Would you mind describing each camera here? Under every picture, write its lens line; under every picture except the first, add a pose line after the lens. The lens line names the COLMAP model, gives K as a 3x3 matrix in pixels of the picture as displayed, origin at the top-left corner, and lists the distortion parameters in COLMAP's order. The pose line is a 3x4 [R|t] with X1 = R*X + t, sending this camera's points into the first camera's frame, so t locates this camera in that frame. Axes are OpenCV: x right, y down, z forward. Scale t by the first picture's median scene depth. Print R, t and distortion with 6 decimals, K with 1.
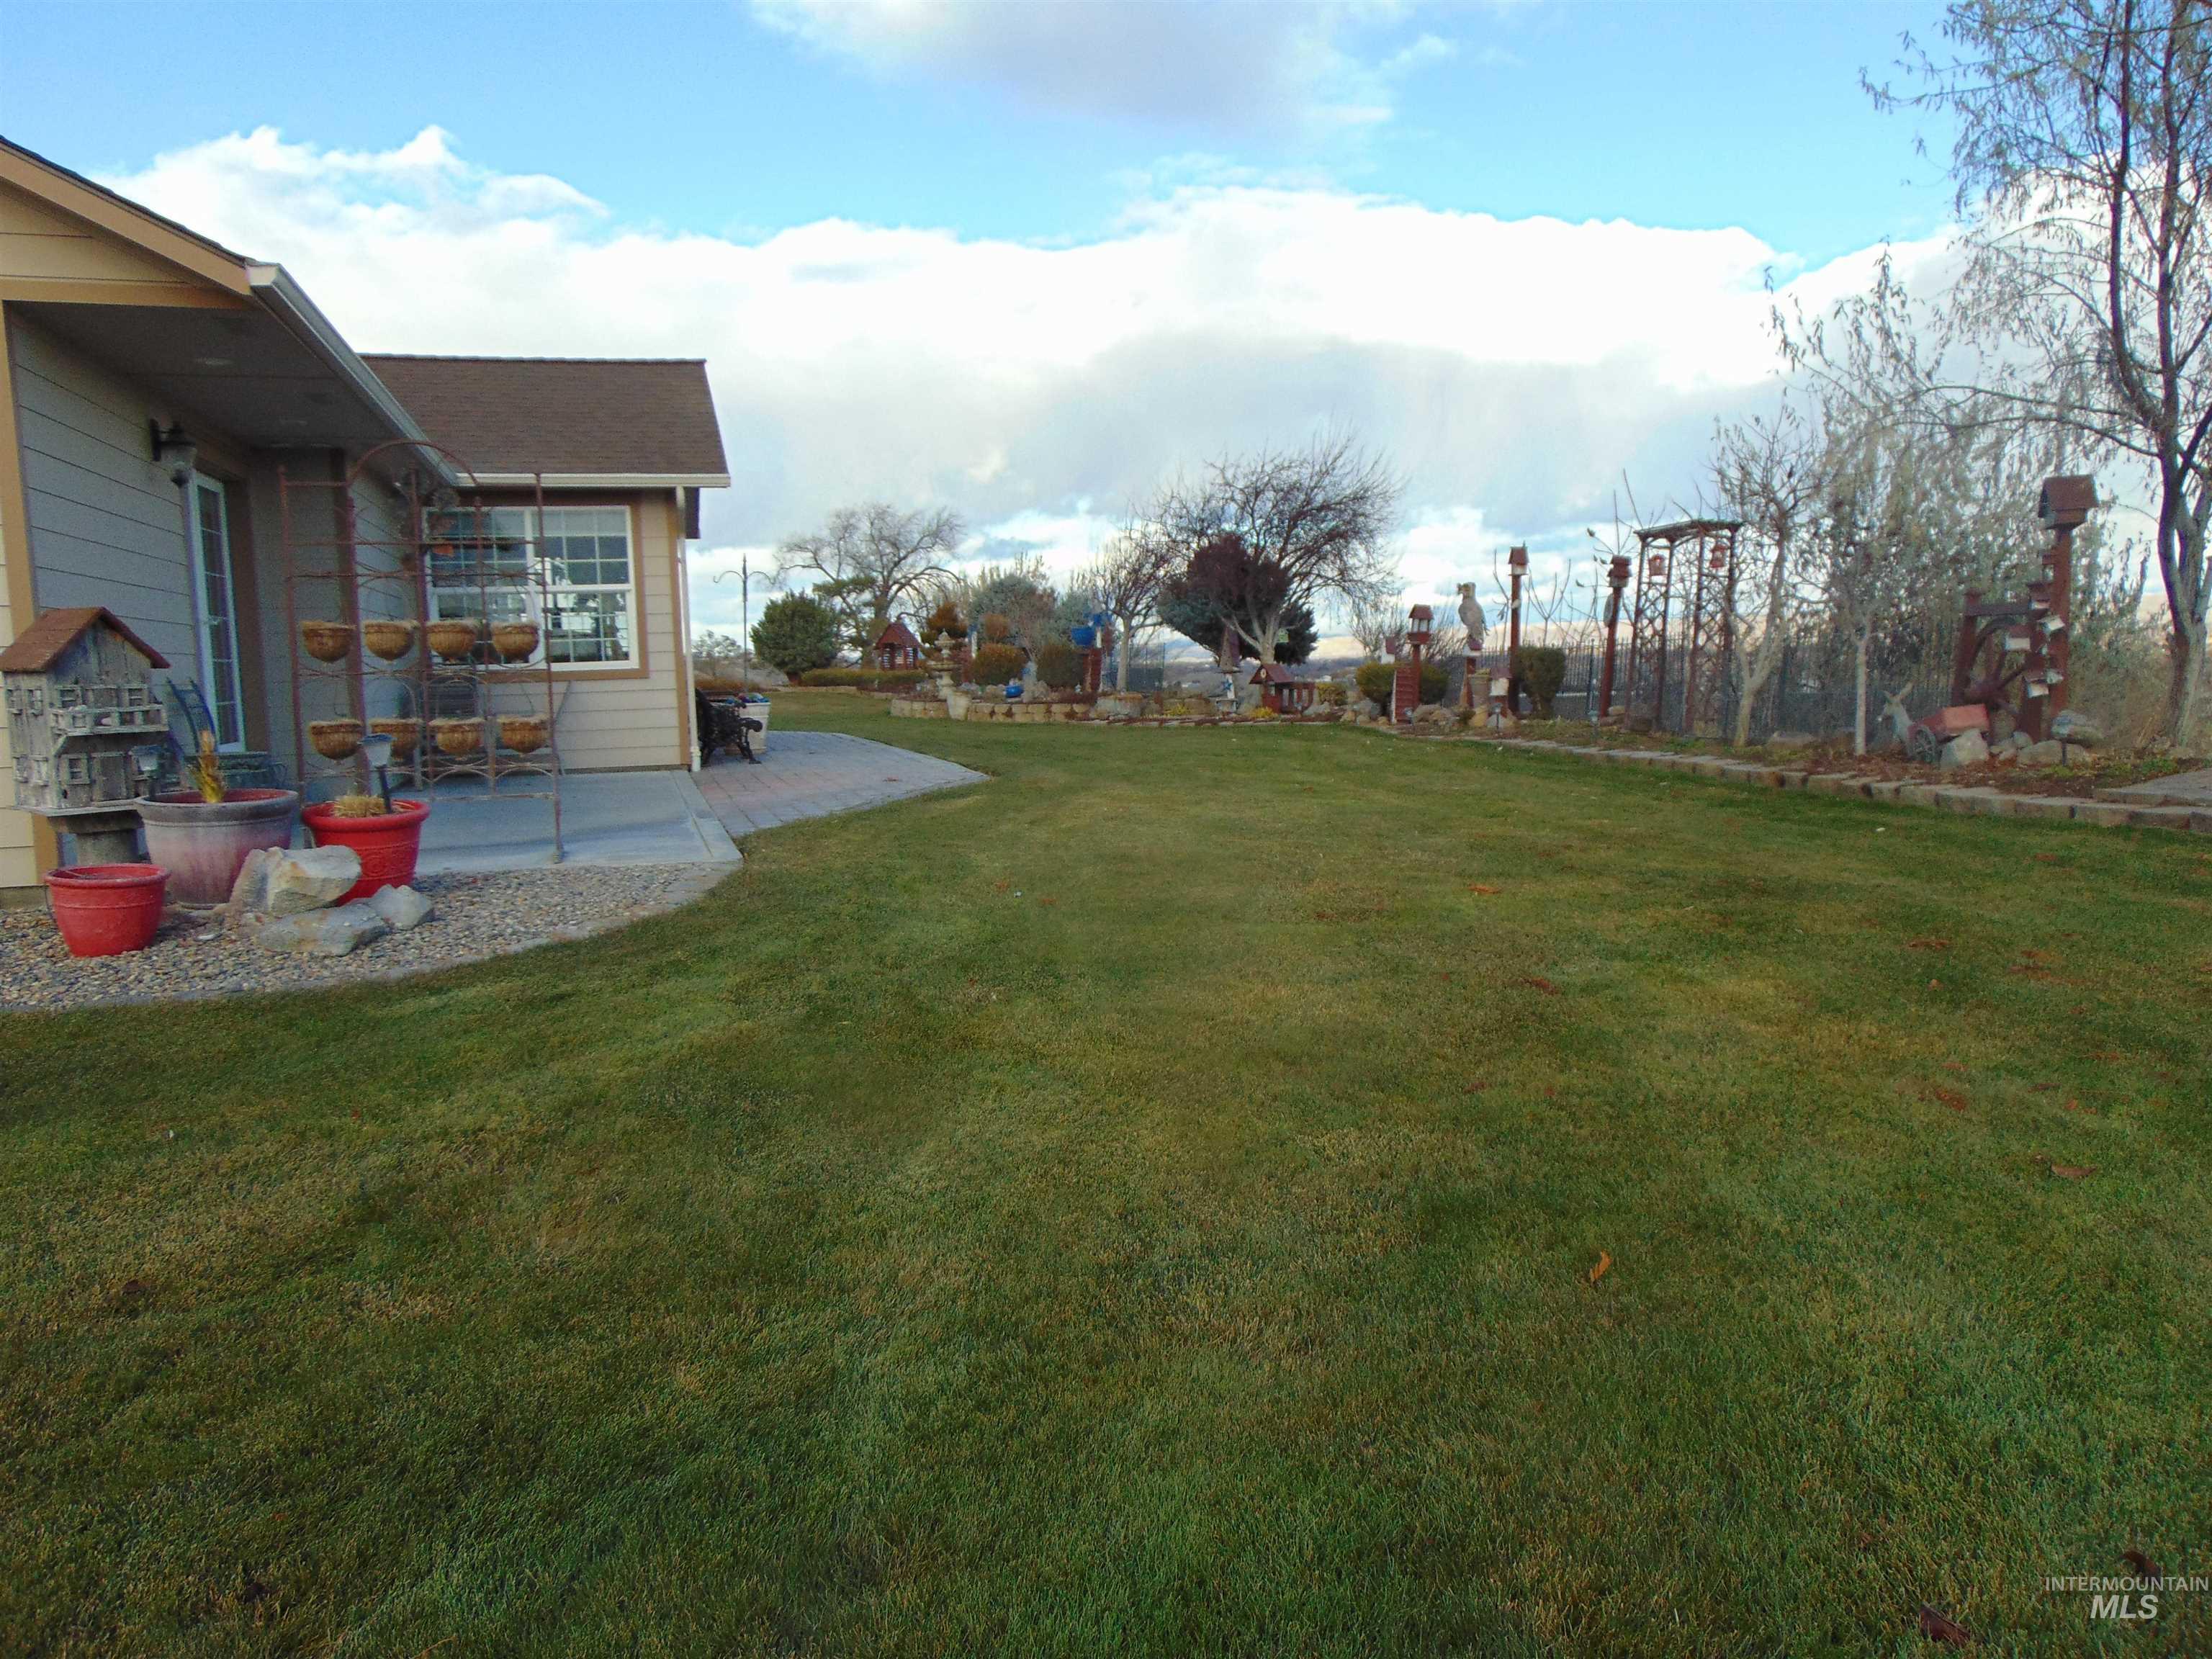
lens RADIAL K [[1670.8, 0, 1104.0], [0, 1670.8, 832.9], [0, 0, 1]] dist [-0.008372, 0.051262]
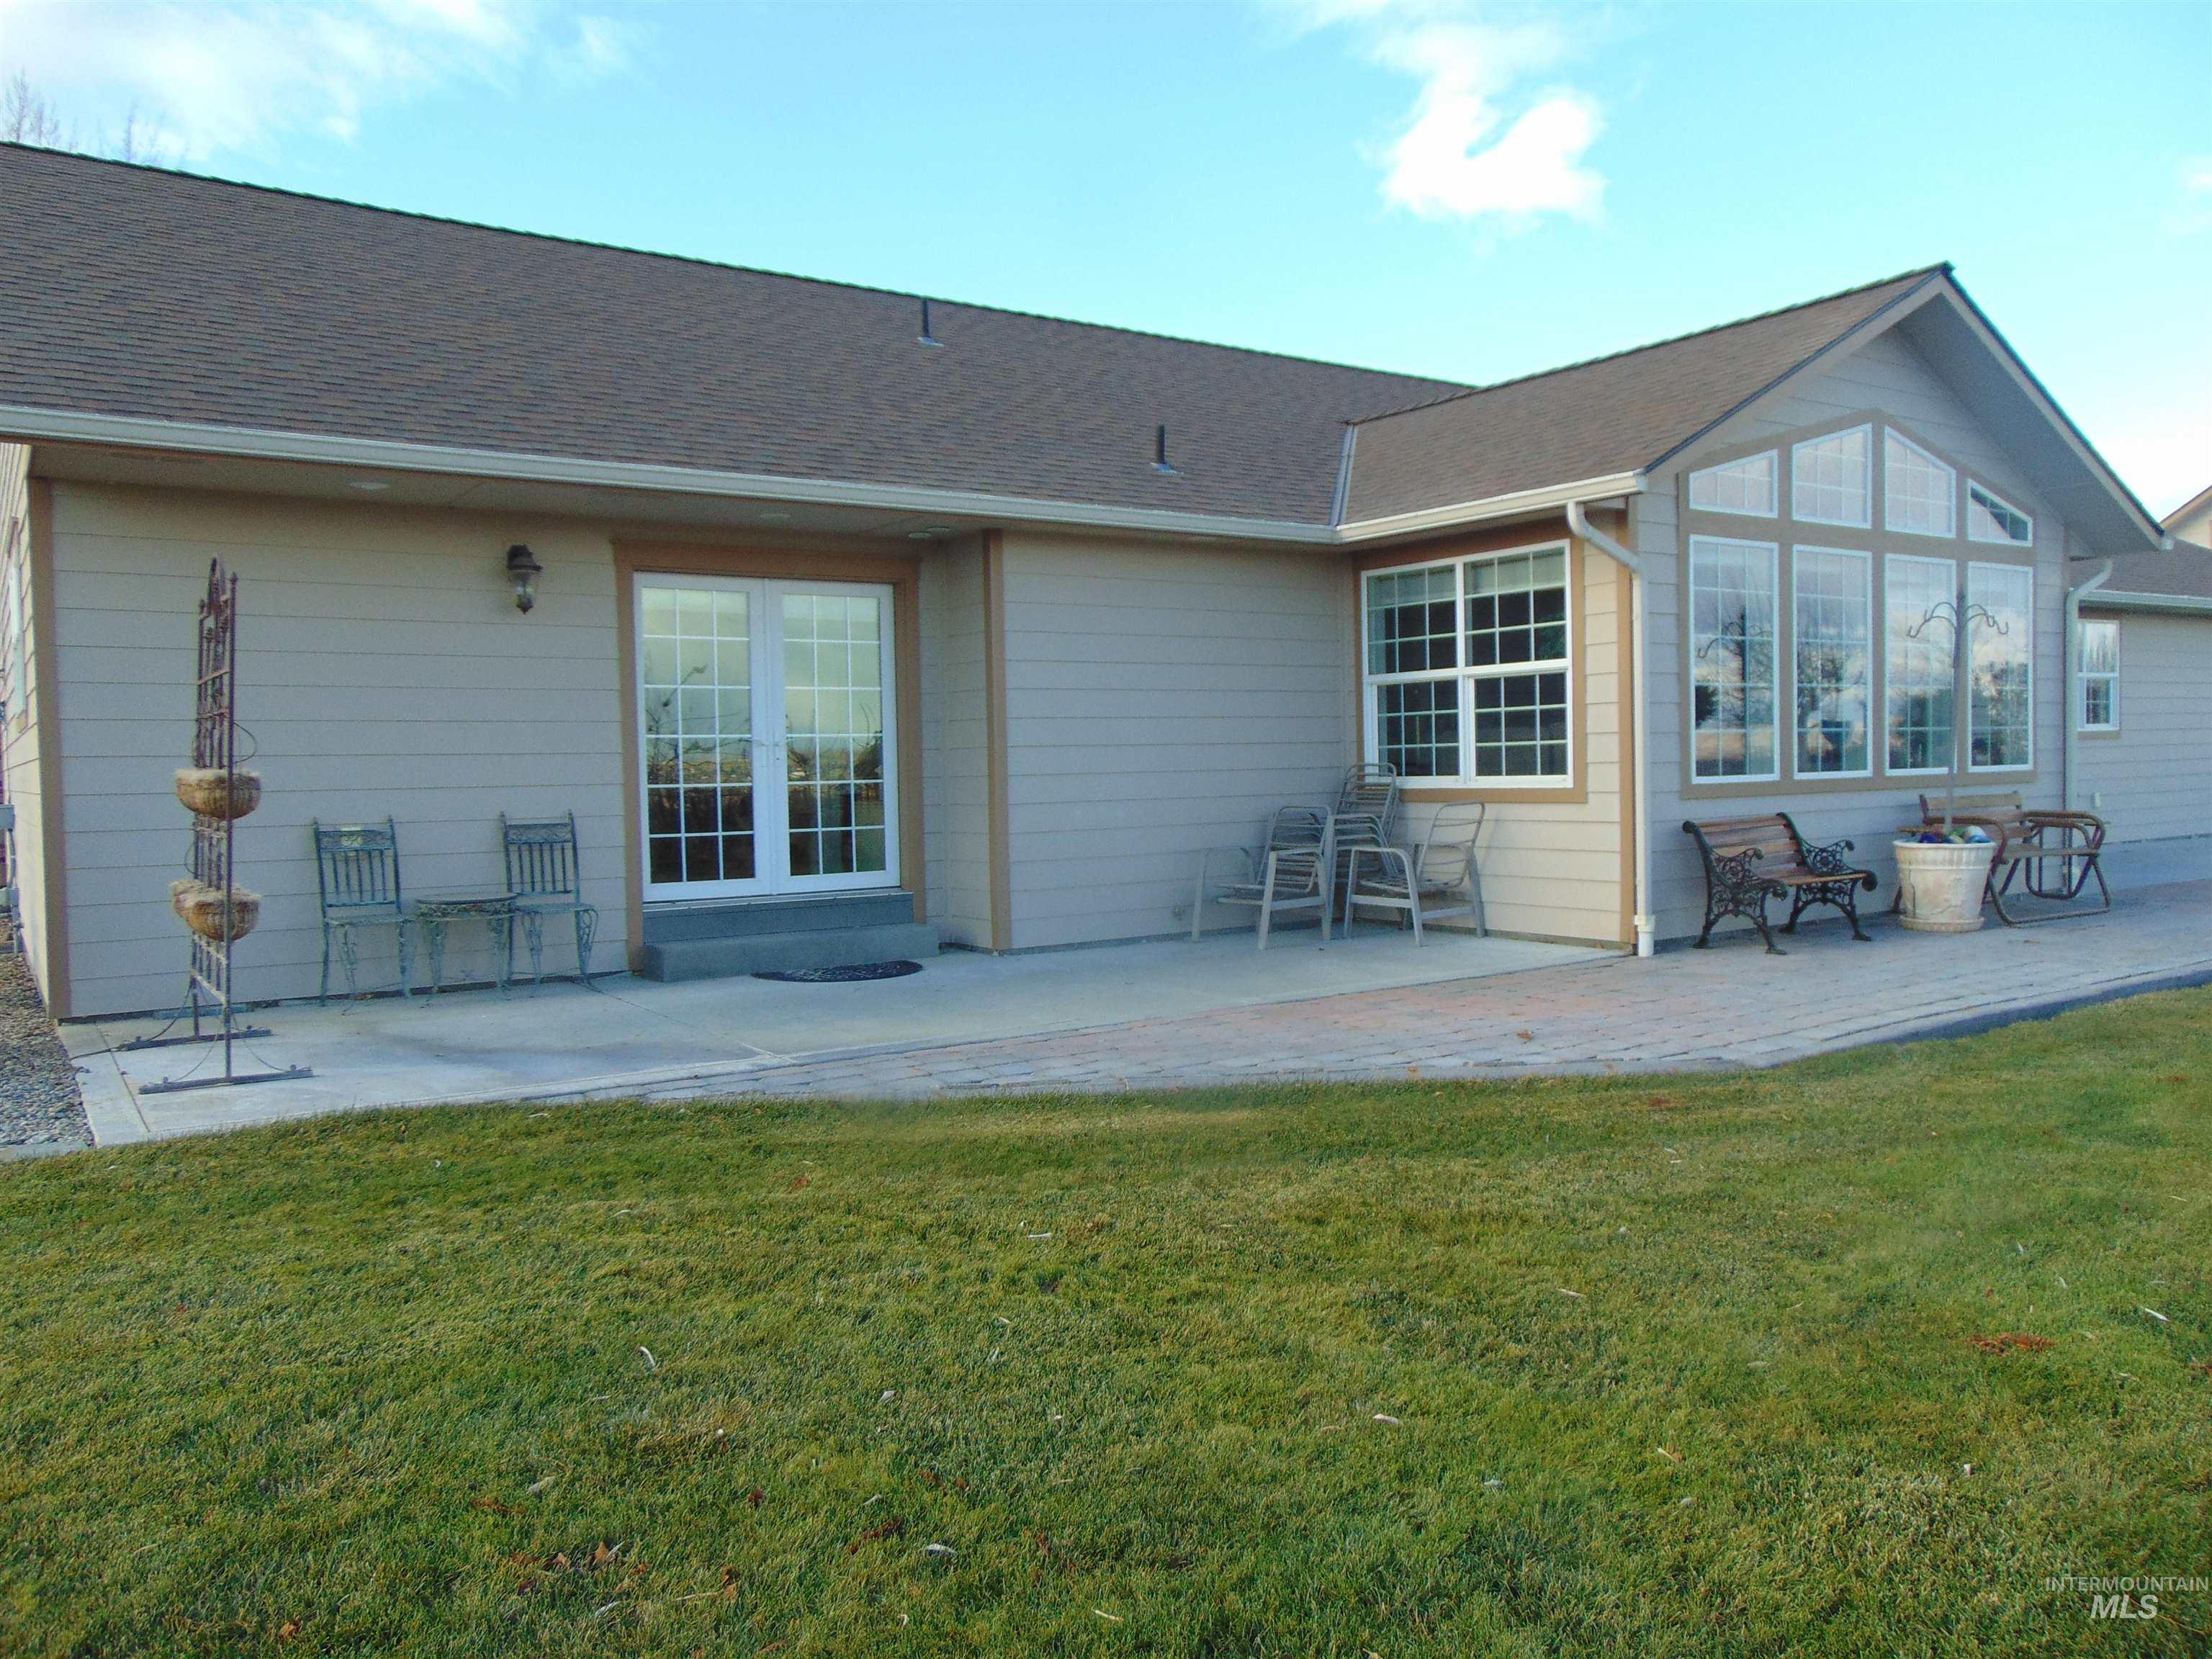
lens RADIAL K [[1670.8, 0, 1106.8], [0, 1670.8, 832.9], [0, 0, 1]] dist [-0.008372, 0.051262]
pose [[0.302693, 0.056199, -0.951430, 0.285887], [-0.089349, 0.995537, 0.030378, -0.085294], [0.948891, 0.075814, 0.306363, 0.636026]]
